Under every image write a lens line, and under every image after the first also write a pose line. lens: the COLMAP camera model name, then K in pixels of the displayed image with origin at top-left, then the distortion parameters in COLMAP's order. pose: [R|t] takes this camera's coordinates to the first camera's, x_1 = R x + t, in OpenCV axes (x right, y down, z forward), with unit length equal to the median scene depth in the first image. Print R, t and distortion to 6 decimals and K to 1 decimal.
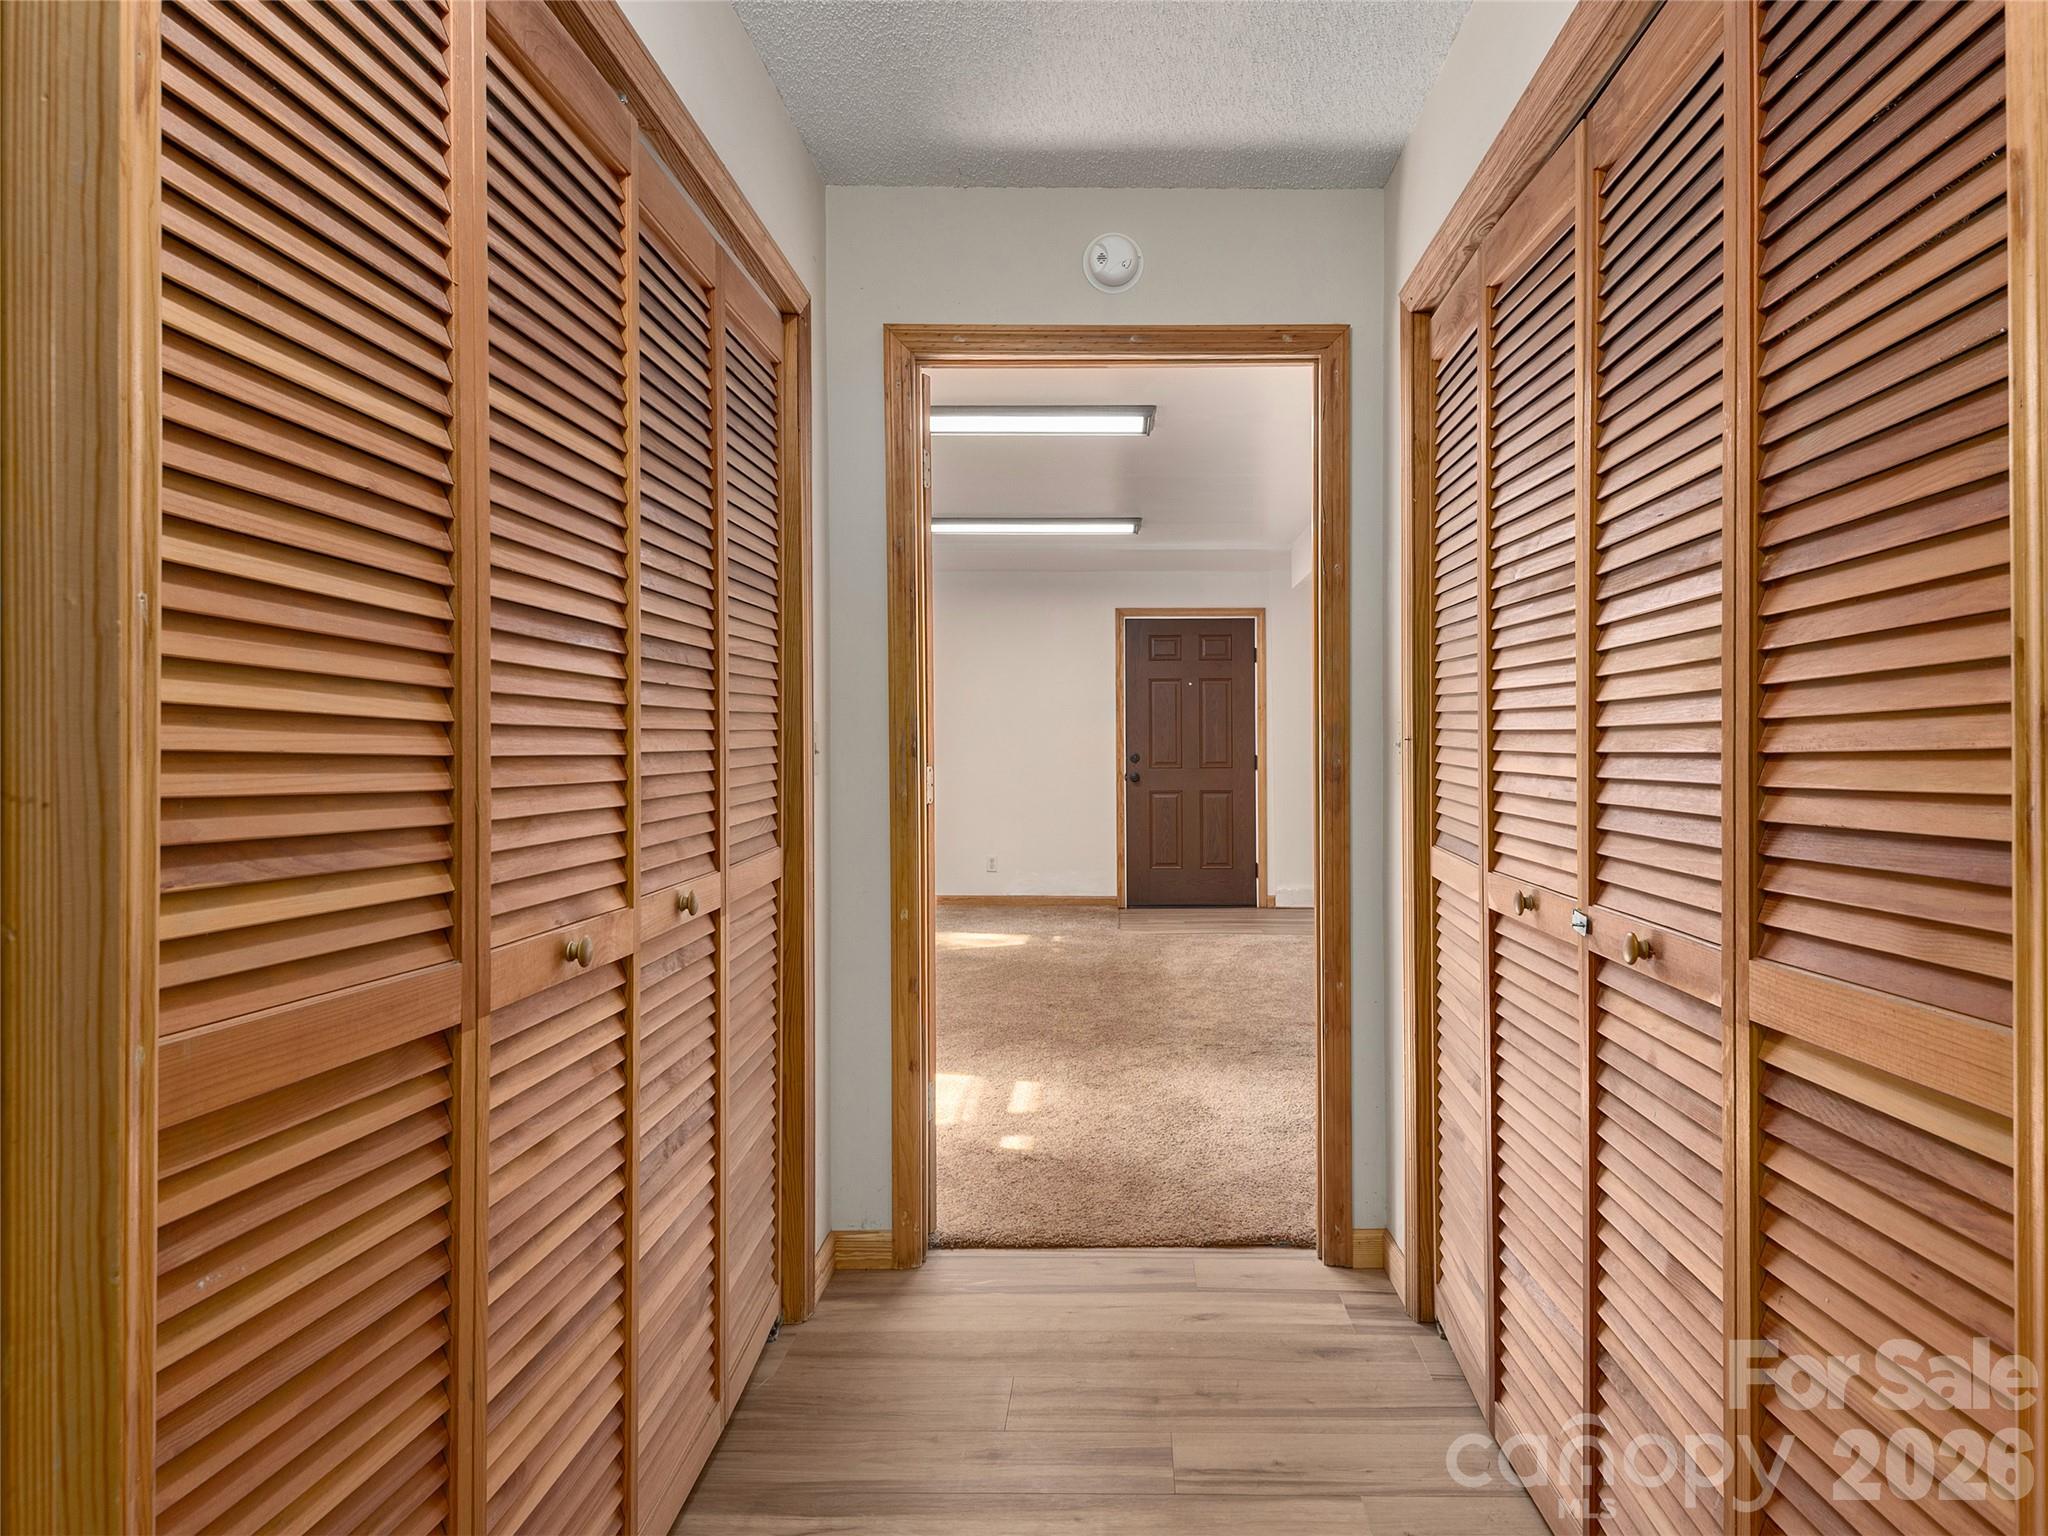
lens RADIAL K [[1226.5, 0, 1029.5], [0, 1226.5, 751.7], [0, 0, 1]] dist [-0.000050, 0.000021]
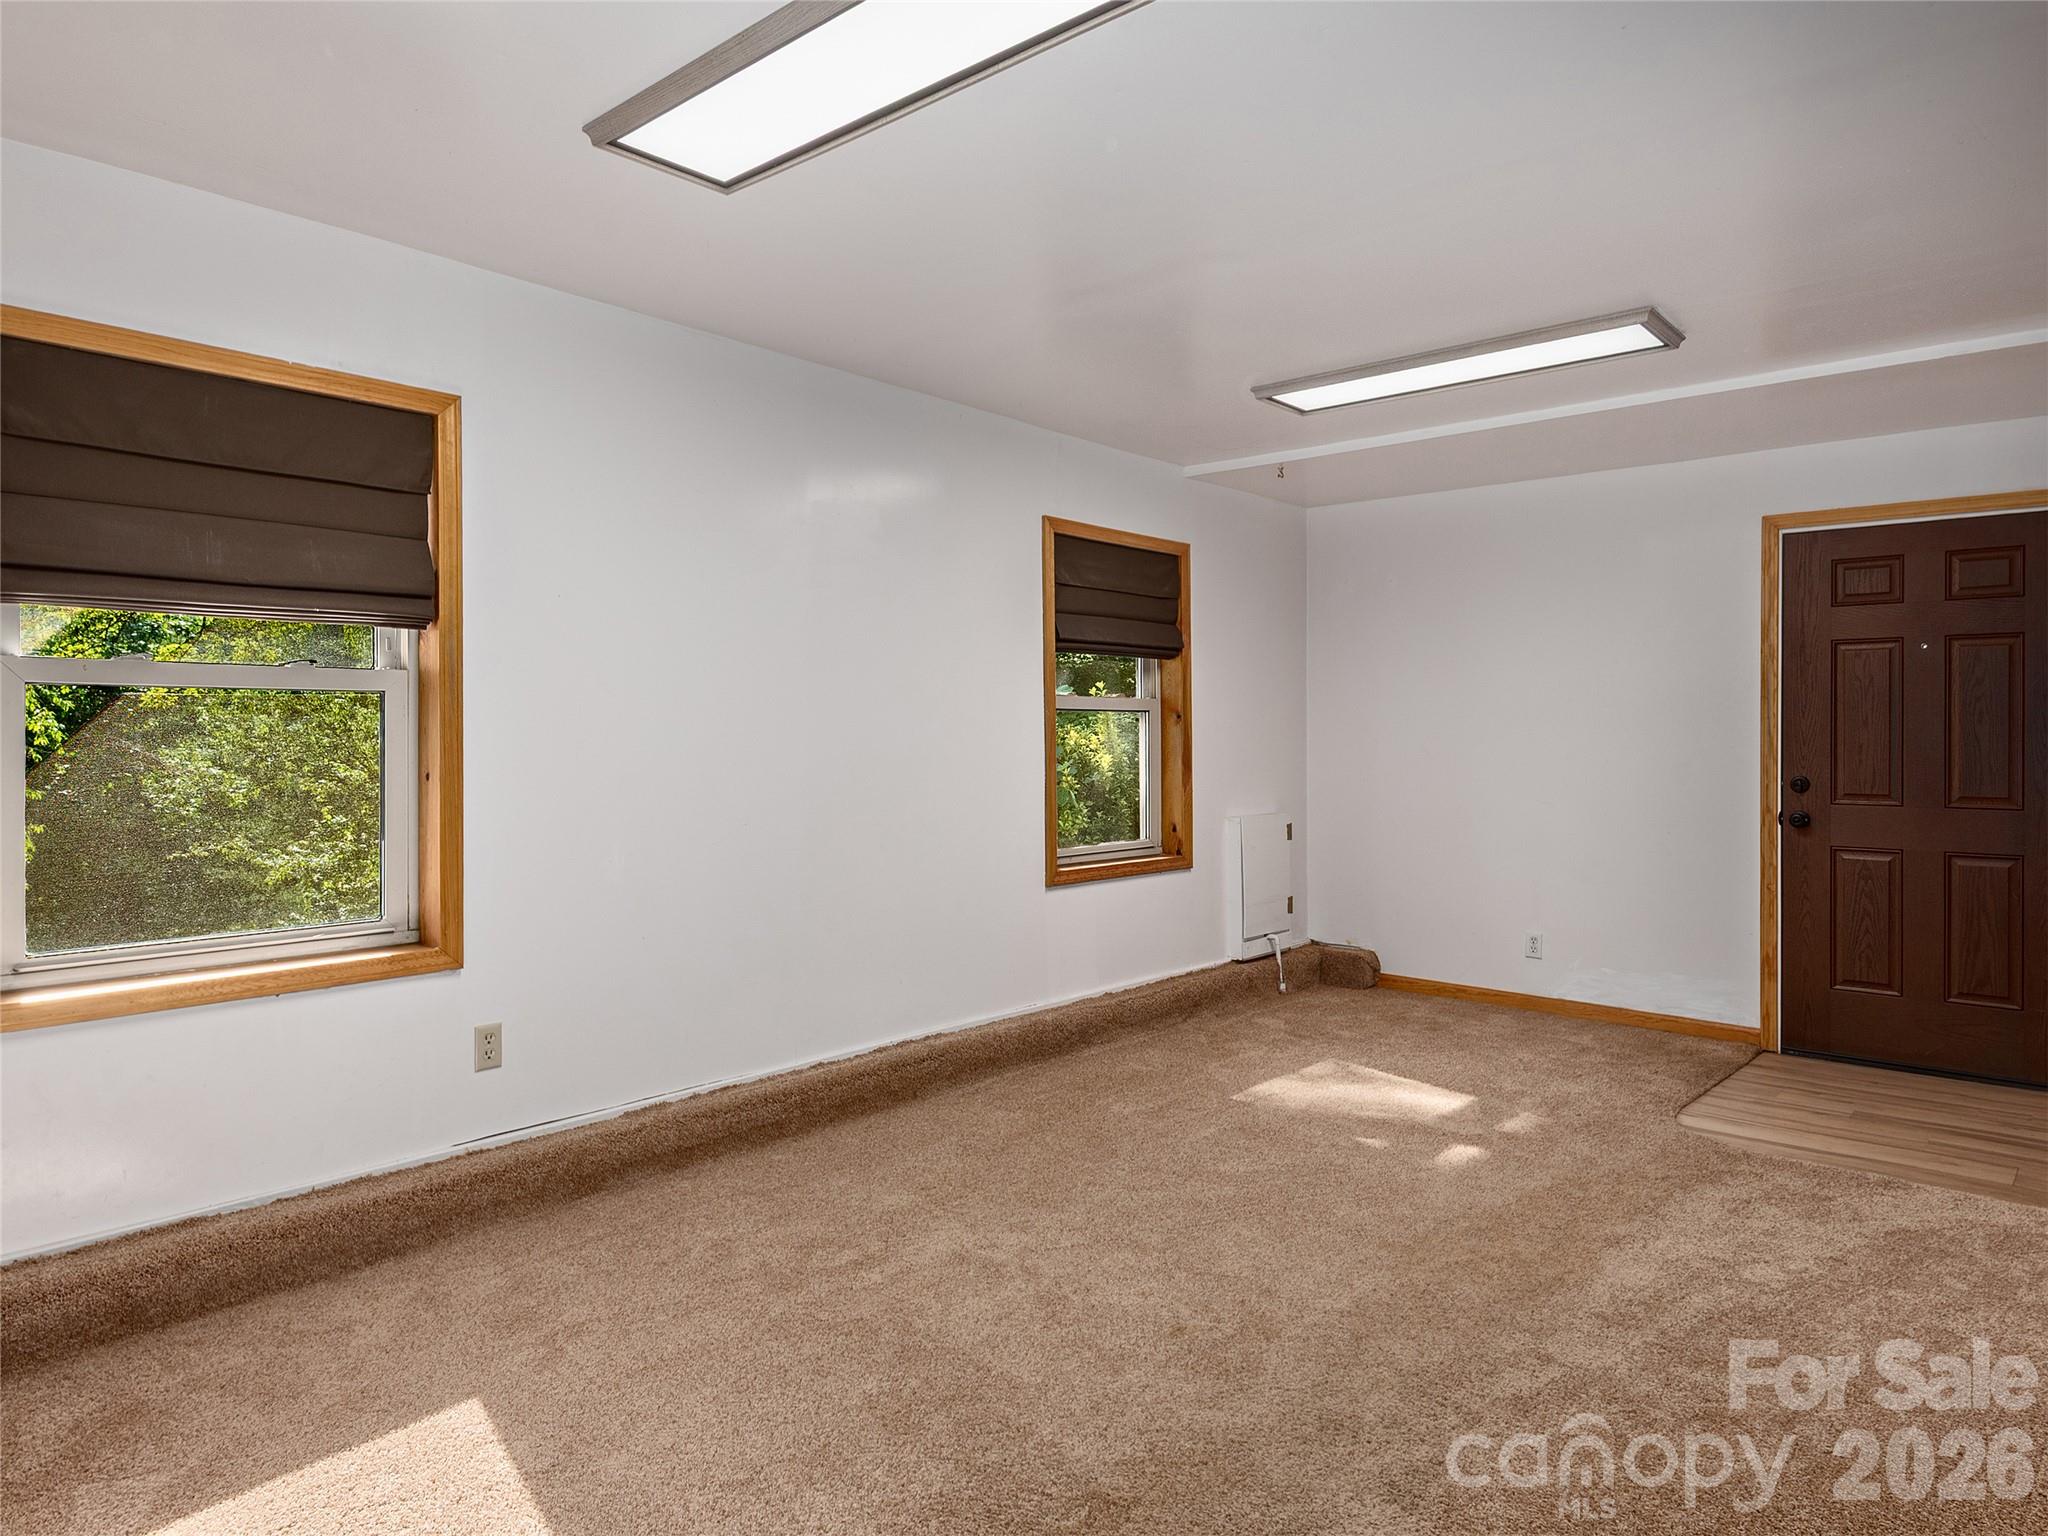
lens RADIAL K [[1226.5, 0, 1023.2], [0, 1226.5, 763.9], [0, 0, 1]] dist [-0.000050, 0.000021]
pose [[0.780903, 0.019317, -0.624354, 0.157454], [-0.010499, 0.999786, 0.017802, -0.010285], [0.624564, -0.007347, 0.780939, 0.349356]]
